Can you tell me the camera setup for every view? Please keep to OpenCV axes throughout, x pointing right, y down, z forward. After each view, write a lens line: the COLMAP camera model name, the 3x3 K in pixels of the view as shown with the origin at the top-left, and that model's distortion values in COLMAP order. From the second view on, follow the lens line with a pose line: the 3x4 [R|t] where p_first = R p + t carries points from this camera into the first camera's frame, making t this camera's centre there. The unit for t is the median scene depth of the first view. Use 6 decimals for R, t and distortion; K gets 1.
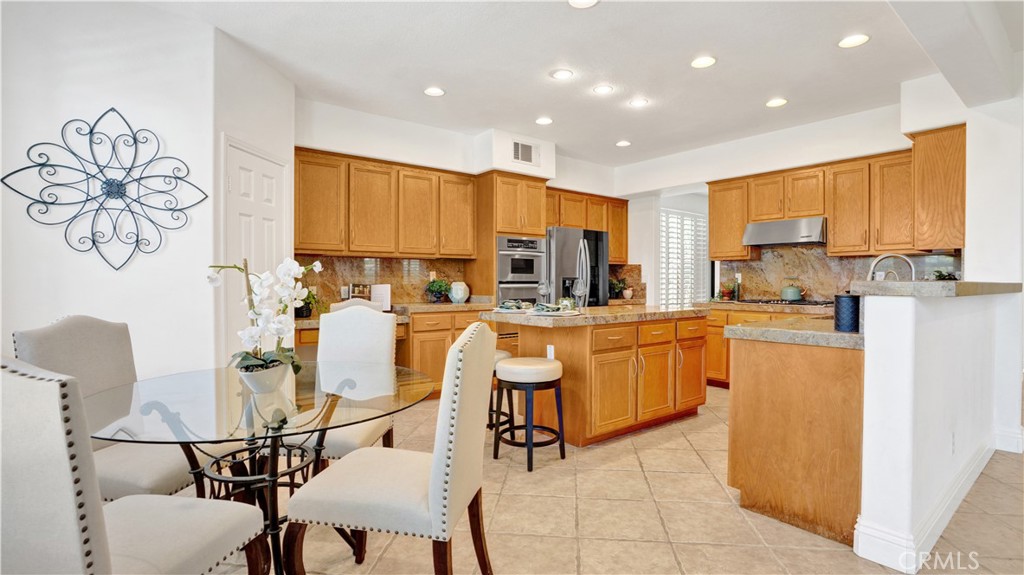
lens RADIAL K [[486.6, 0, 513.2], [0, 486.6, 289.3], [0, 0, 1]] dist [-0.077054, 0.032736]
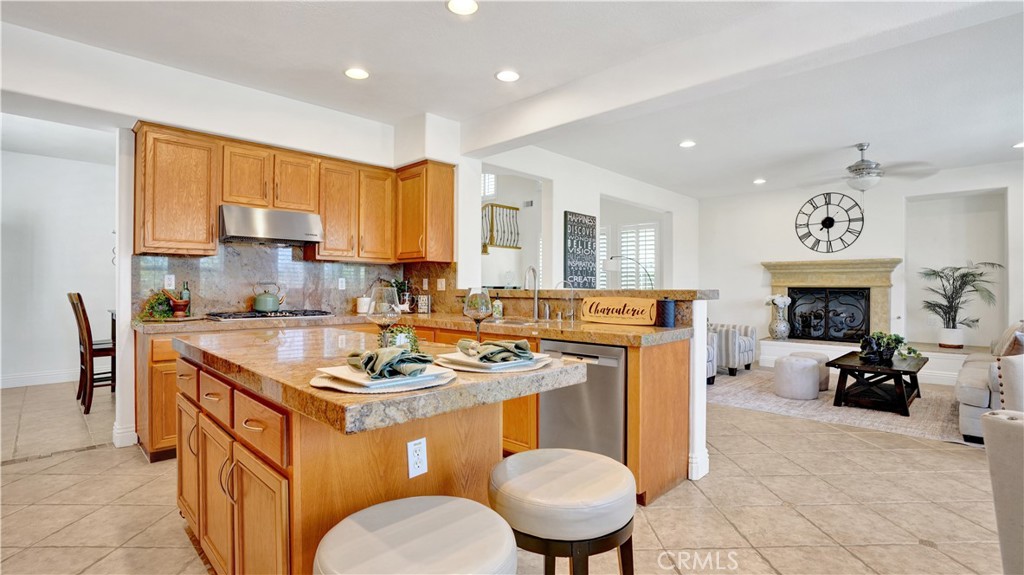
lens RADIAL K [[478.0, 0, 519.6], [0, 478.0, 286.0], [0, 0, 1]] dist [-0.074810, 0.031562]
pose [[-0.131868, 0.001368, 0.991266, -0.343341], [0.010737, 0.999942, 0.000048, -0.019430], [-0.991209, 0.010650, -0.131875, 0.949108]]
